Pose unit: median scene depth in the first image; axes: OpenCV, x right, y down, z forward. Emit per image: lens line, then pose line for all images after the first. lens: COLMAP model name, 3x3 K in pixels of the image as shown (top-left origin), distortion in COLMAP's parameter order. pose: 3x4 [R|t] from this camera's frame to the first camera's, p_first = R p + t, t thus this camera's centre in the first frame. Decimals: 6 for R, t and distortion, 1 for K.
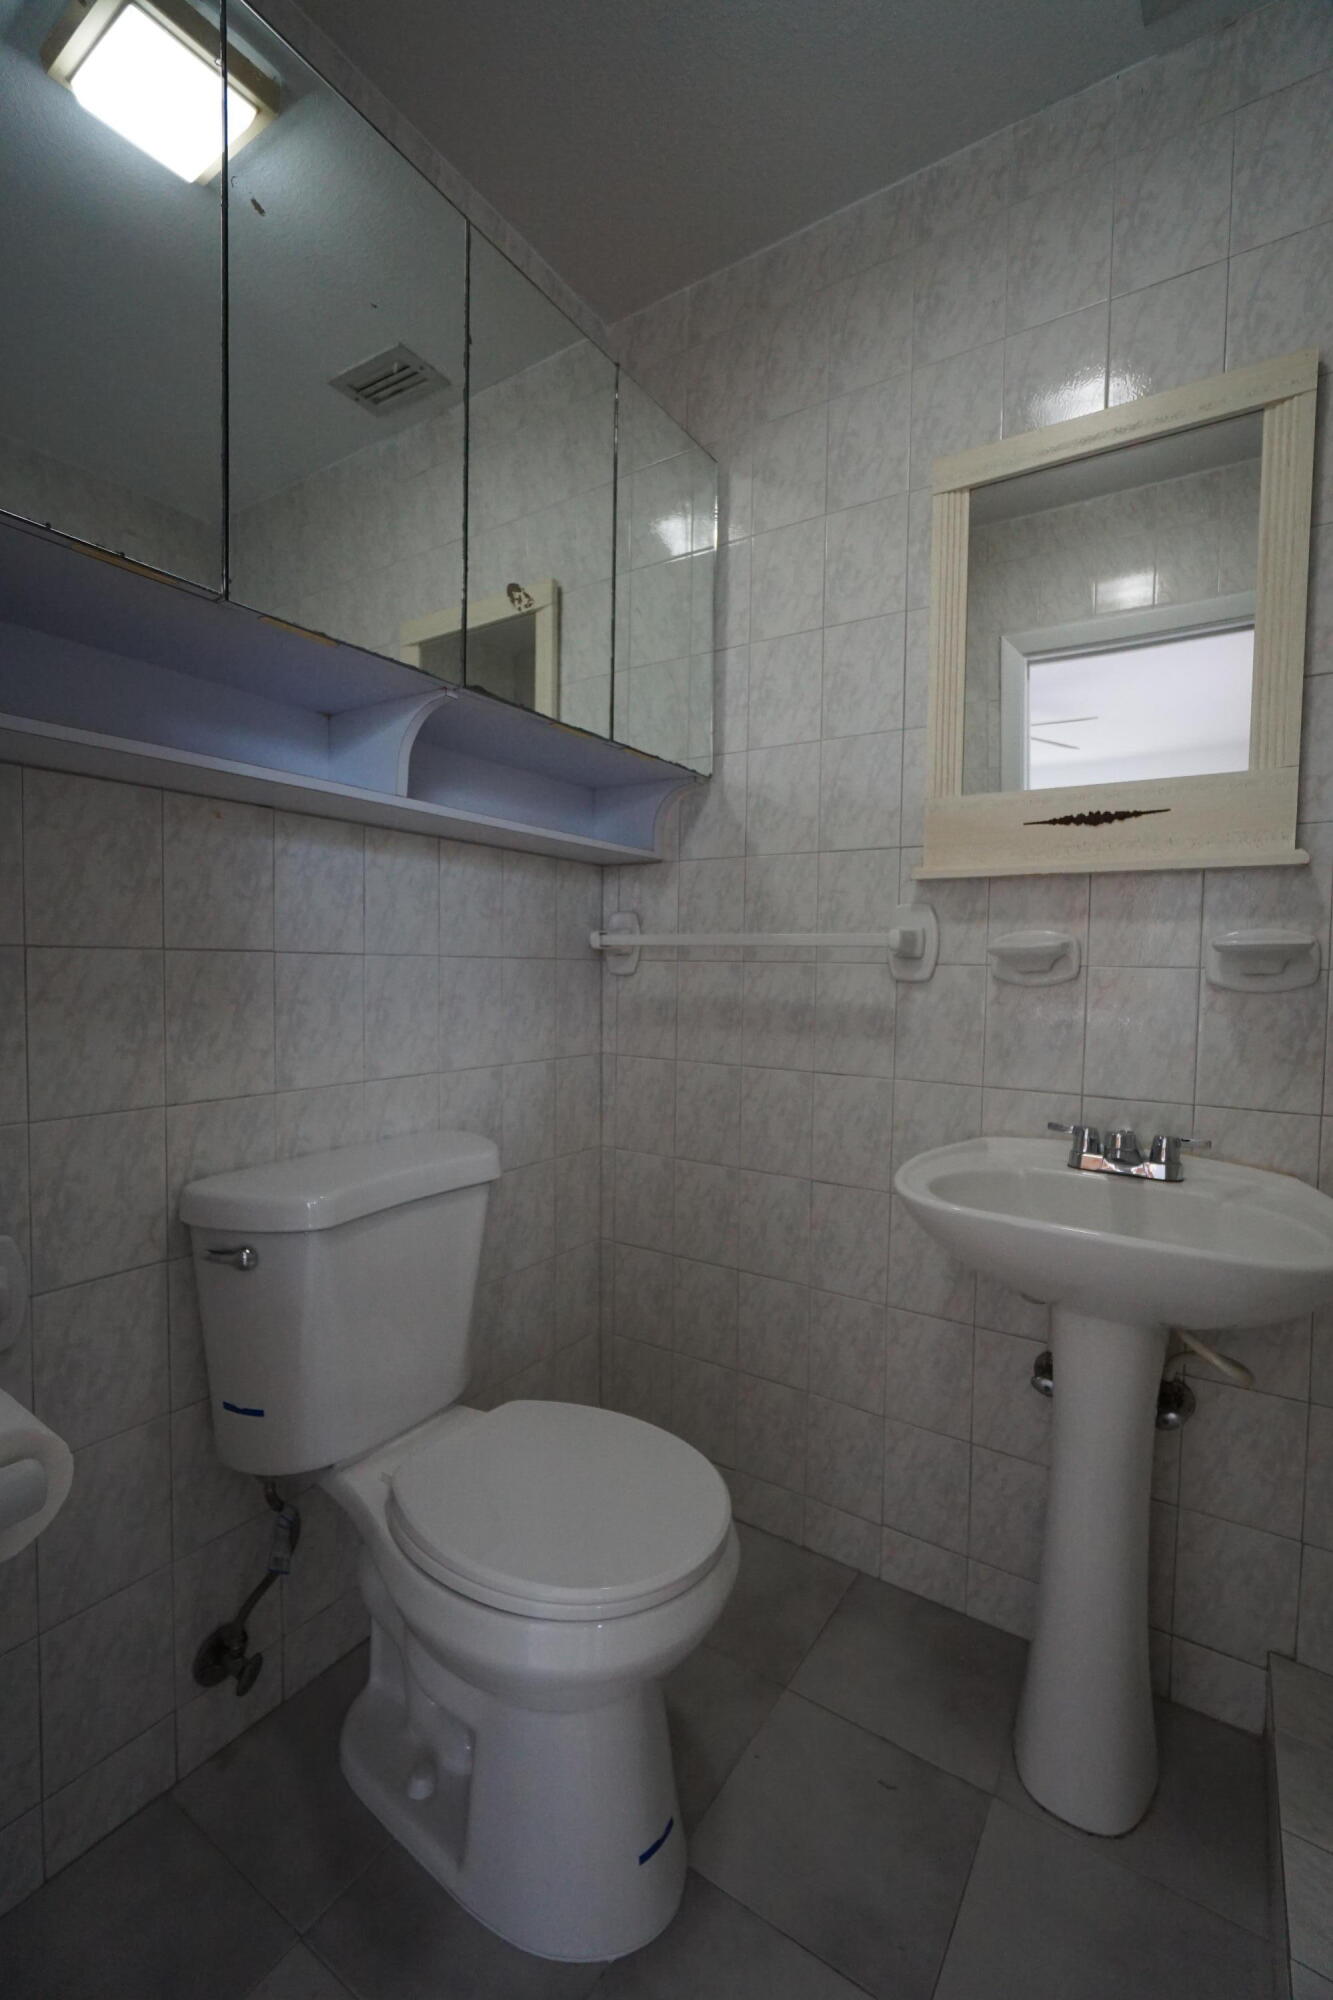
lens RADIAL K [[867.1, 0, 671.8], [0, 867.1, 1001.0], [0, 0, 1]] dist [-0.006341, 0.002801]
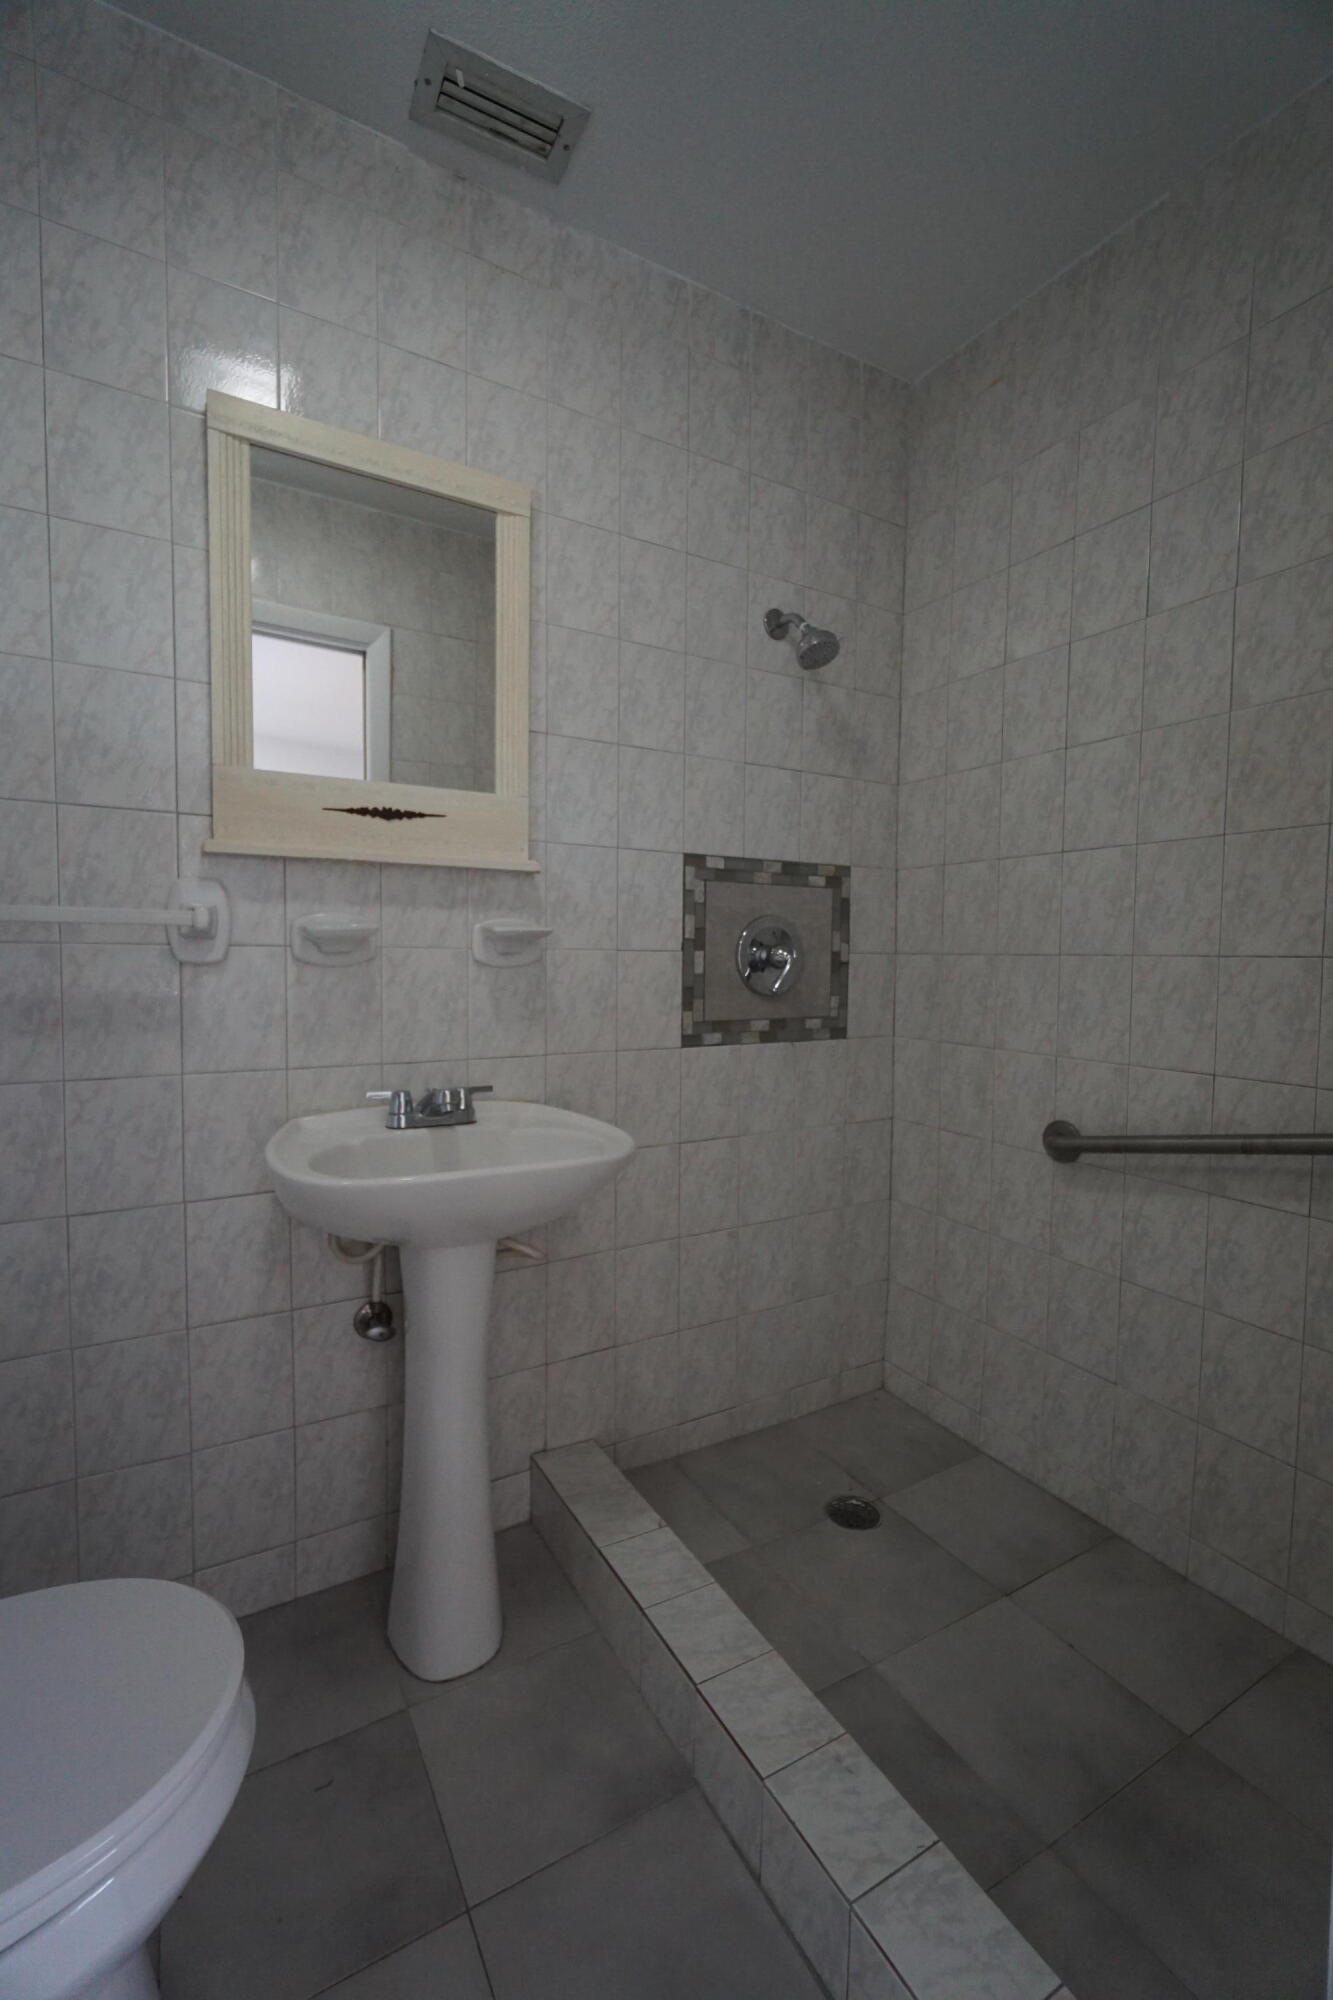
lens RADIAL K [[867.1, 0, 676.6], [0, 867.1, 1002.1], [0, 0, 1]] dist [-0.006341, 0.002801]
pose [[0.446003, -0.059504, 0.893051, -0.329957], [0.034737, 0.998187, 0.049161, -0.011010], [-0.894357, 0.009096, 0.447262, 0.164110]]
